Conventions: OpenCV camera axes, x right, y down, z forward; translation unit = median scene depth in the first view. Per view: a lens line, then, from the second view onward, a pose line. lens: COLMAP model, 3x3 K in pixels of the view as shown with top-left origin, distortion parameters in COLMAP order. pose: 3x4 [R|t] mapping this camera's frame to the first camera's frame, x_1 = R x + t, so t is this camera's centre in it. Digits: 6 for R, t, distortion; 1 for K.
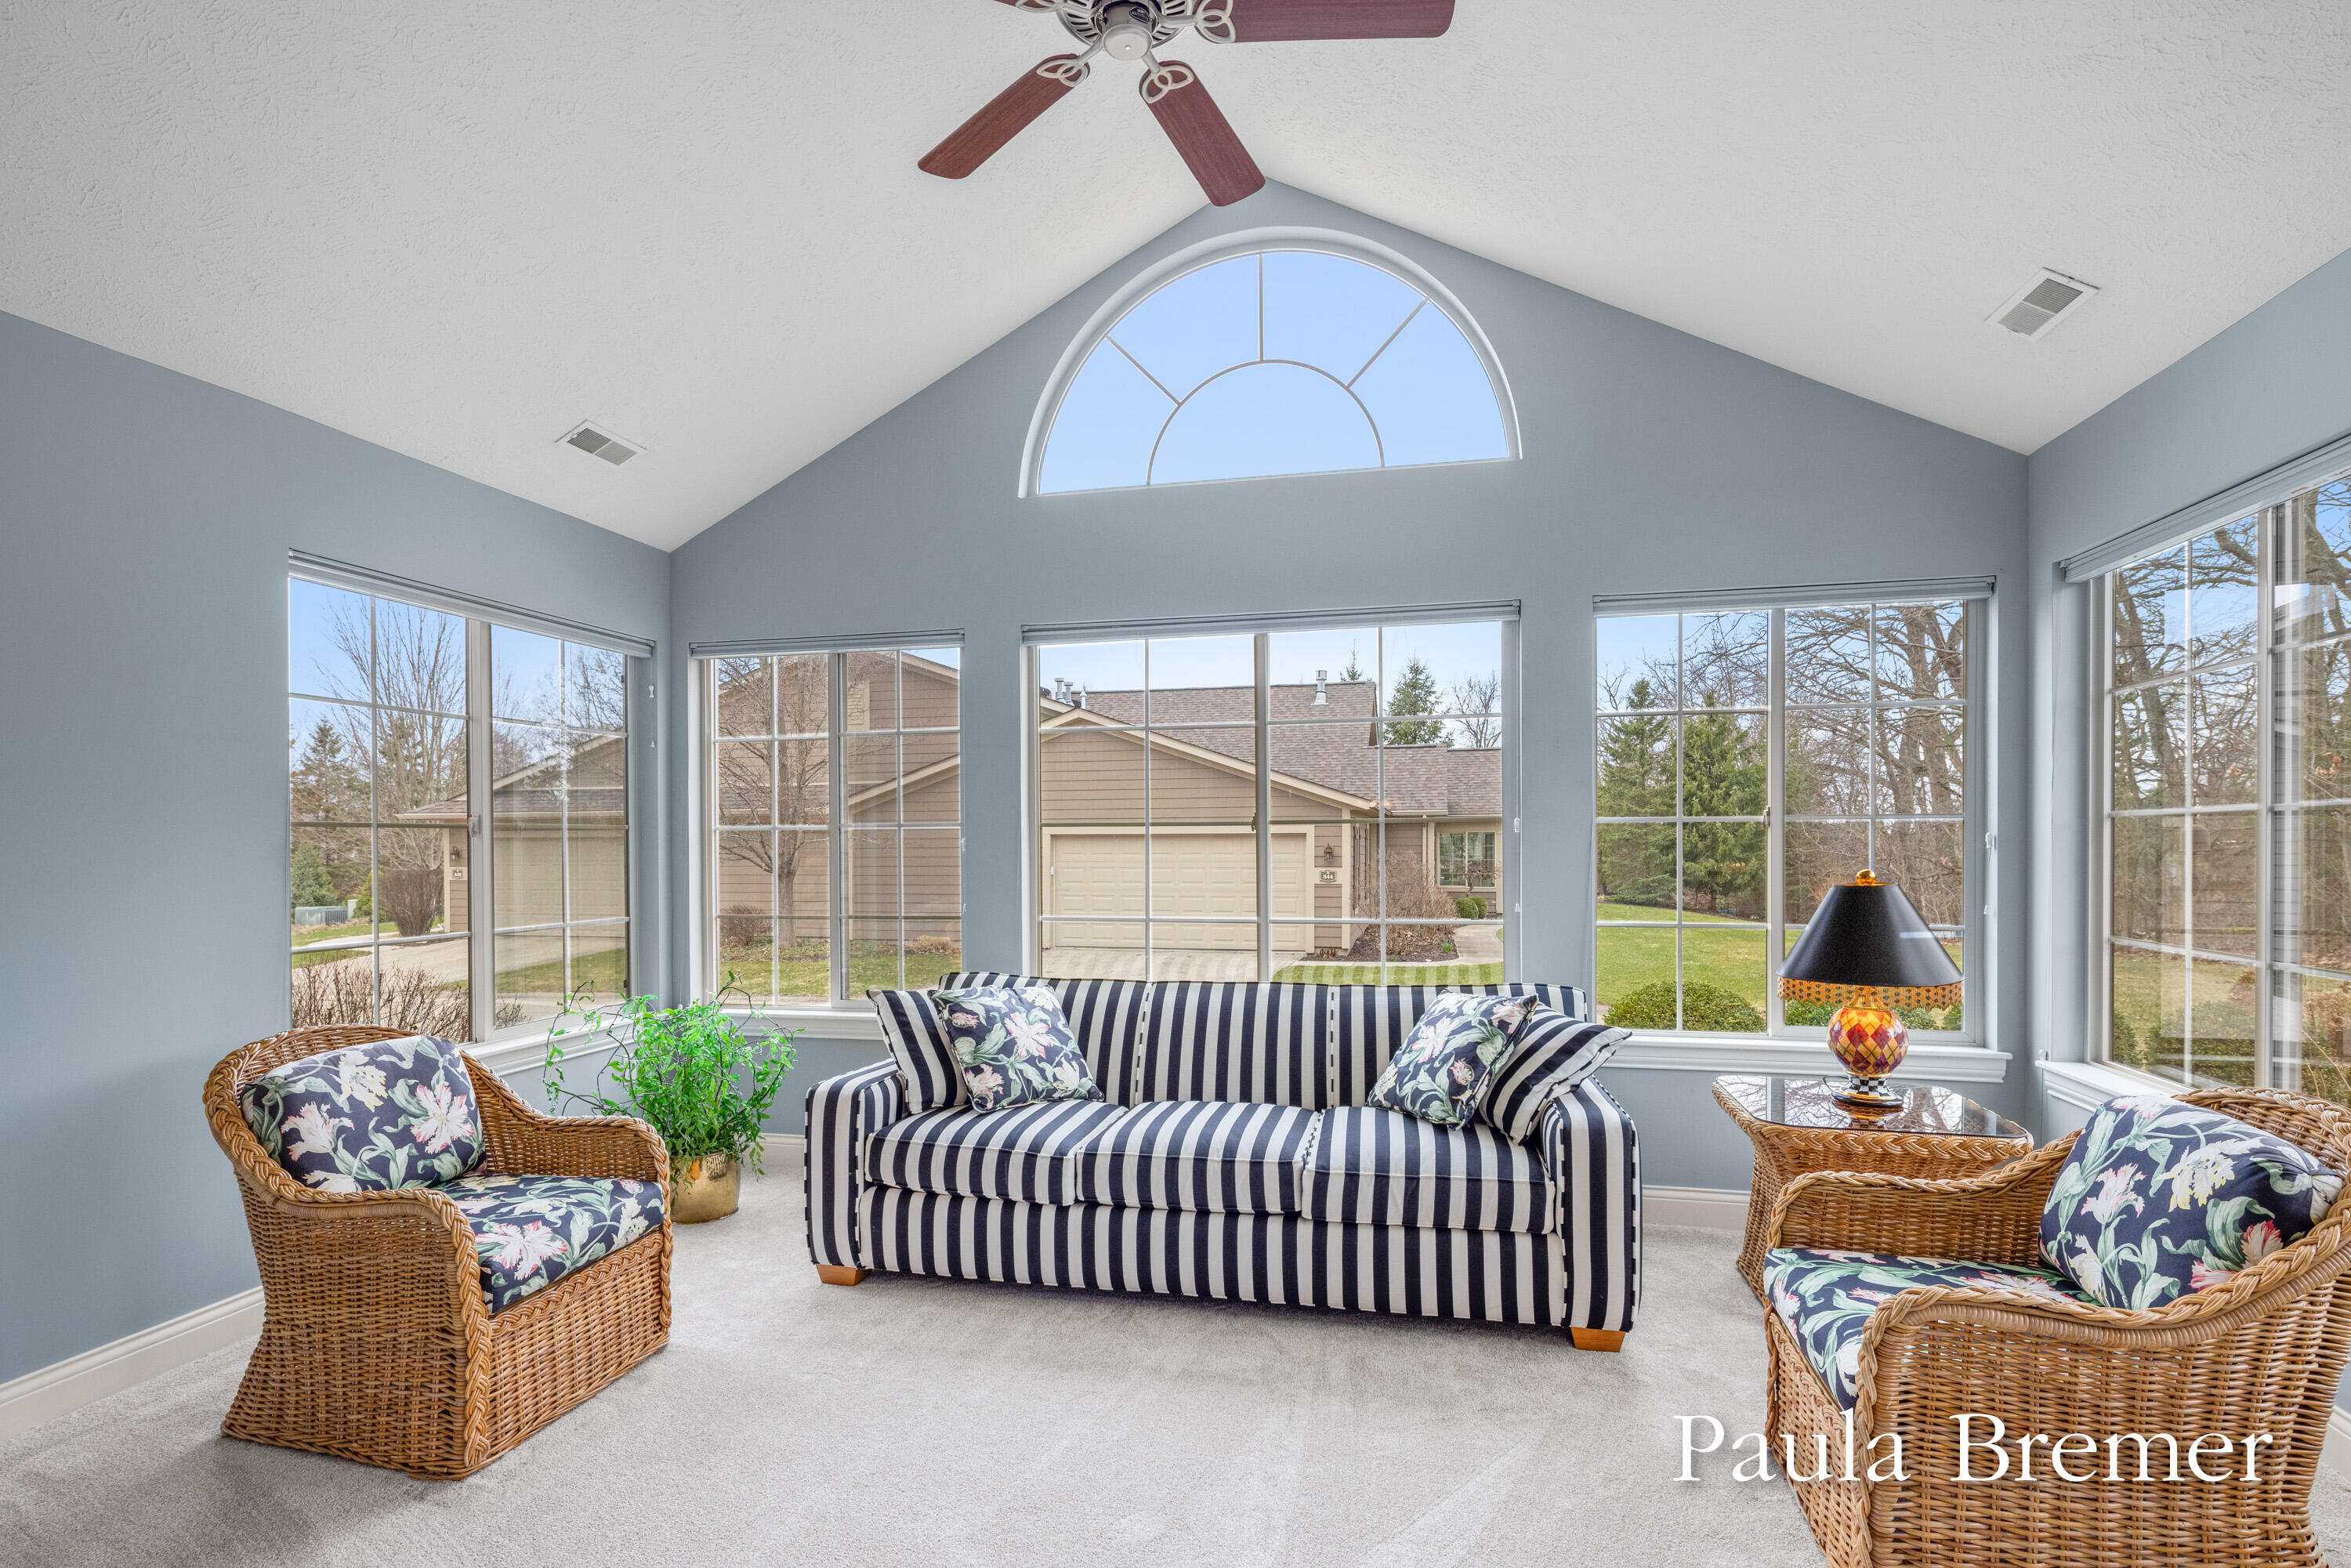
lens RADIAL K [[1137.5, 0, 1178.9], [0, 1137.5, 856.2], [0, 0, 1]] dist [0.005763, -0.005756]
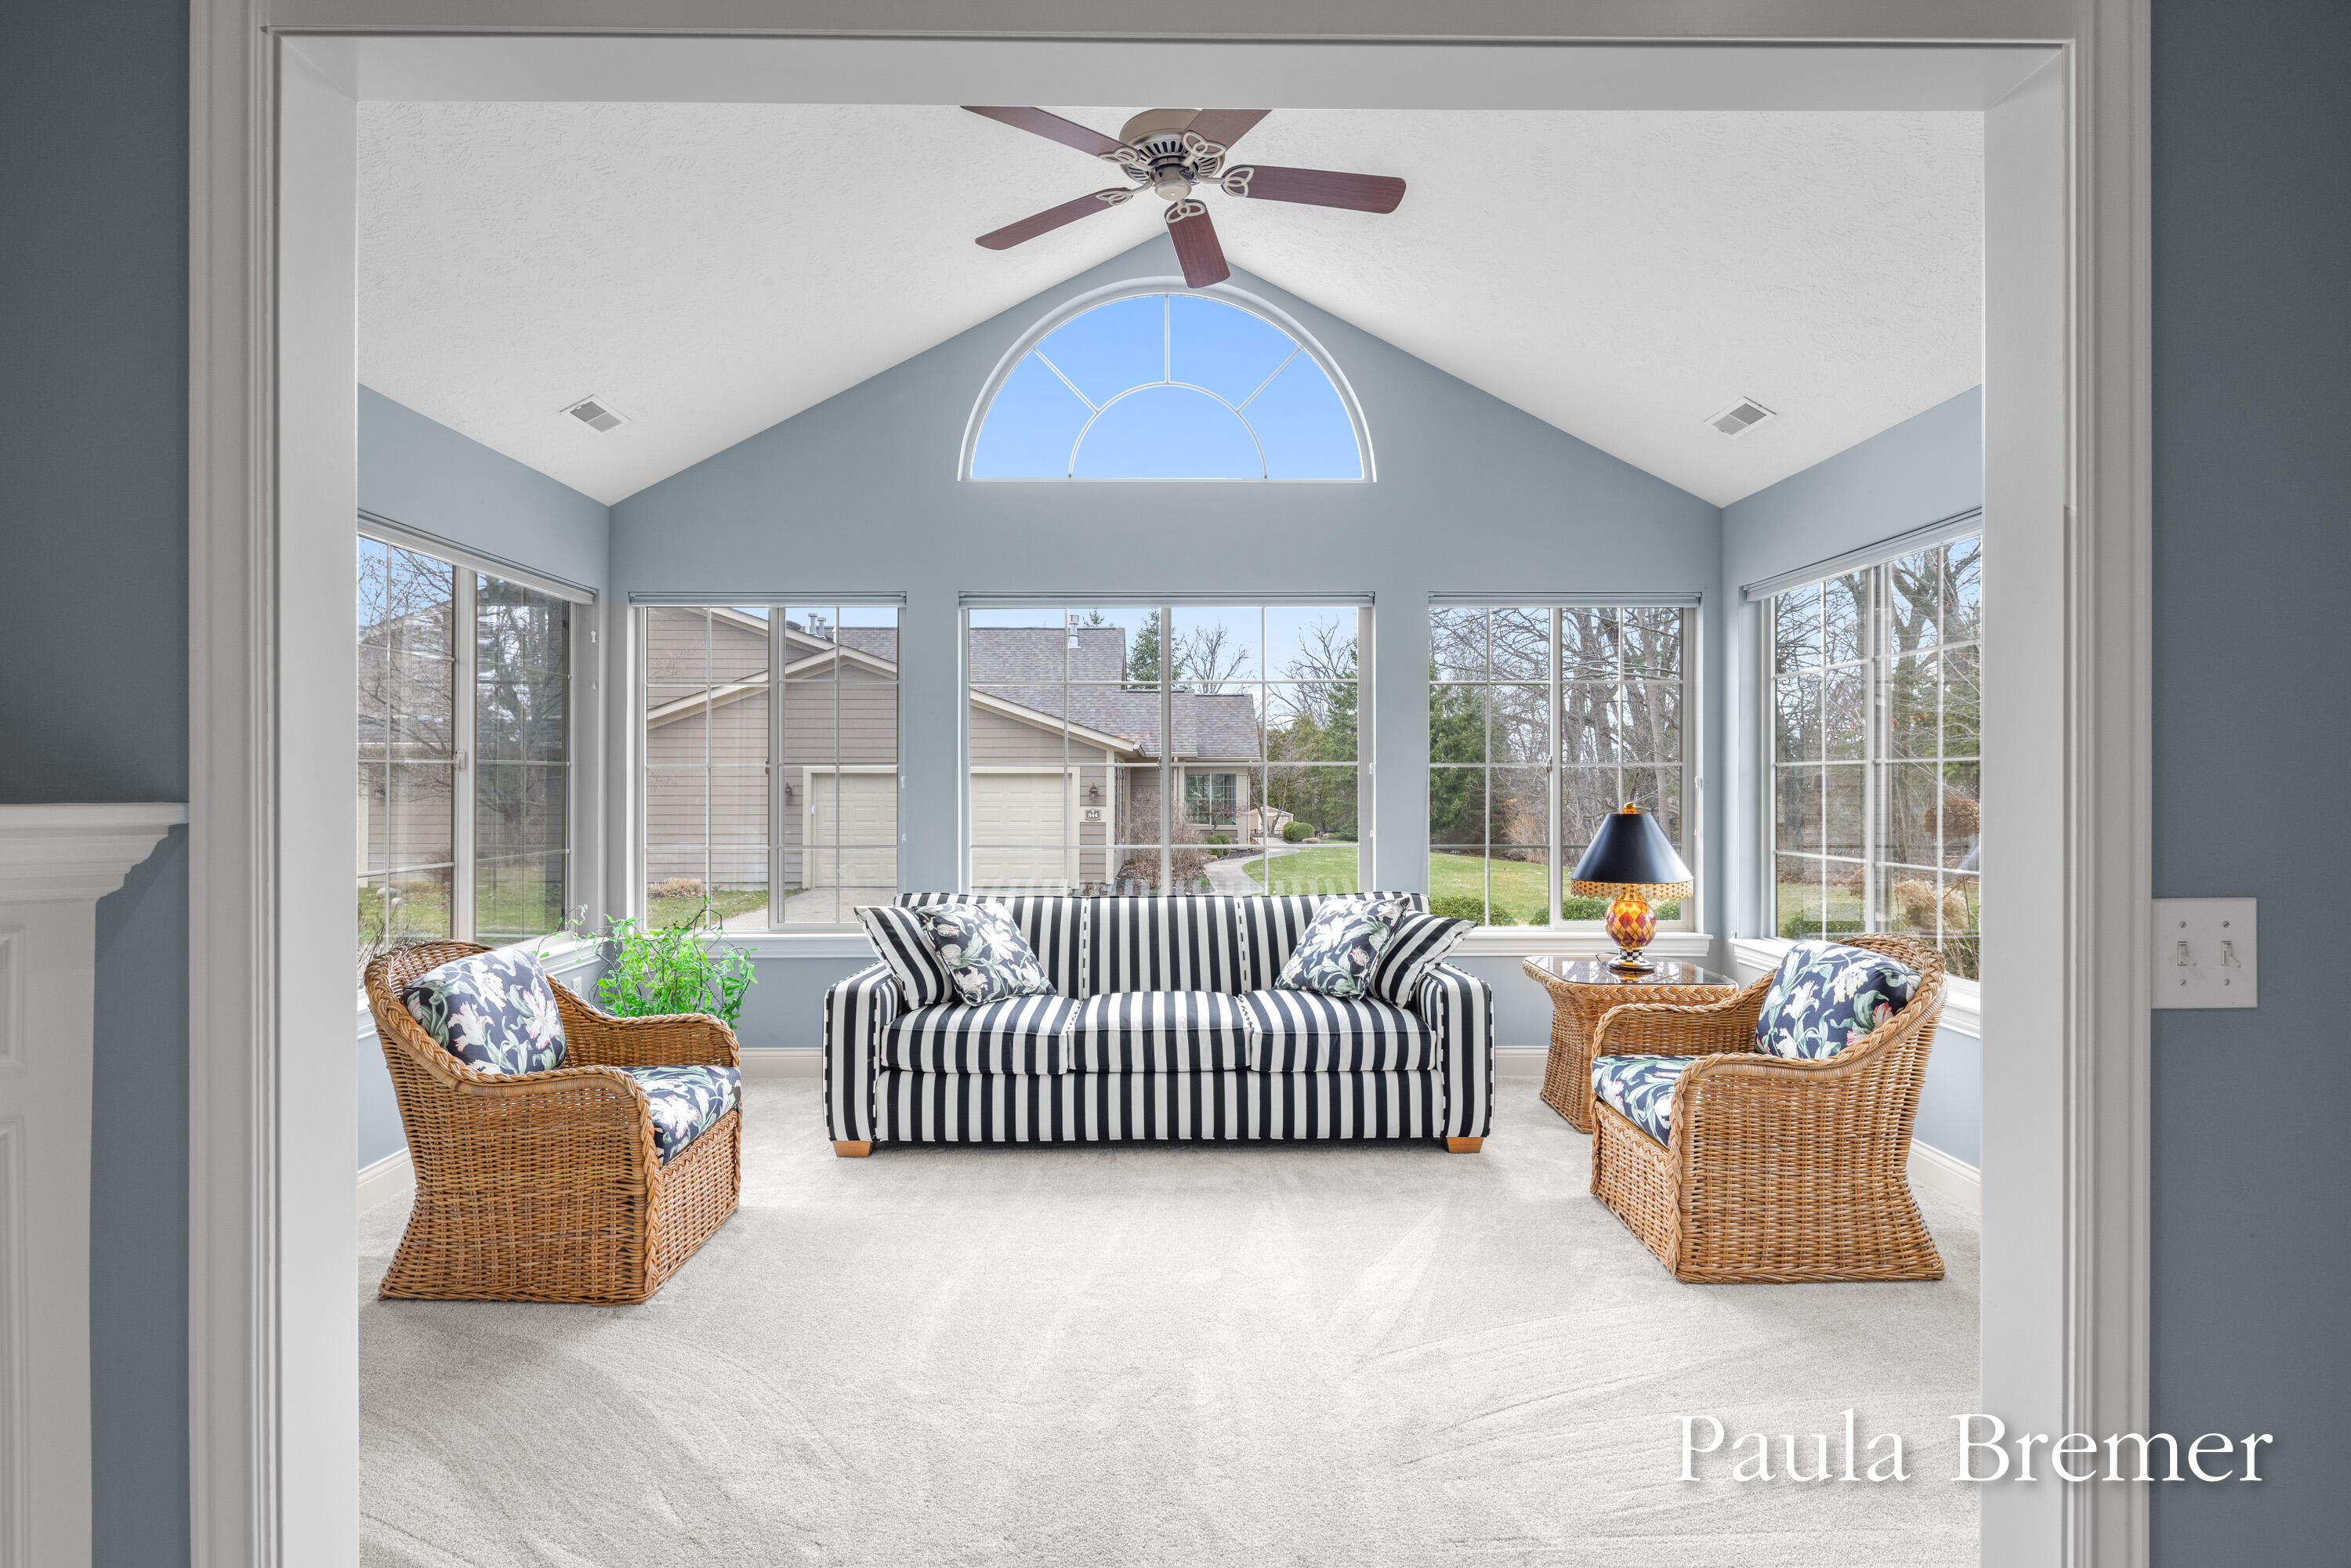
lens RADIAL K [[1141.5, 0, 1175.5], [0, 1141.5, 784.0], [0, 0, 1]] dist [-0.000005, -0.000215]
pose [[0.972385, 0.004076, 0.233347, -0.286451], [-0.001522, 0.999937, -0.011124, 0.006088], [-0.233378, 0.010461, 0.972330, -0.252029]]
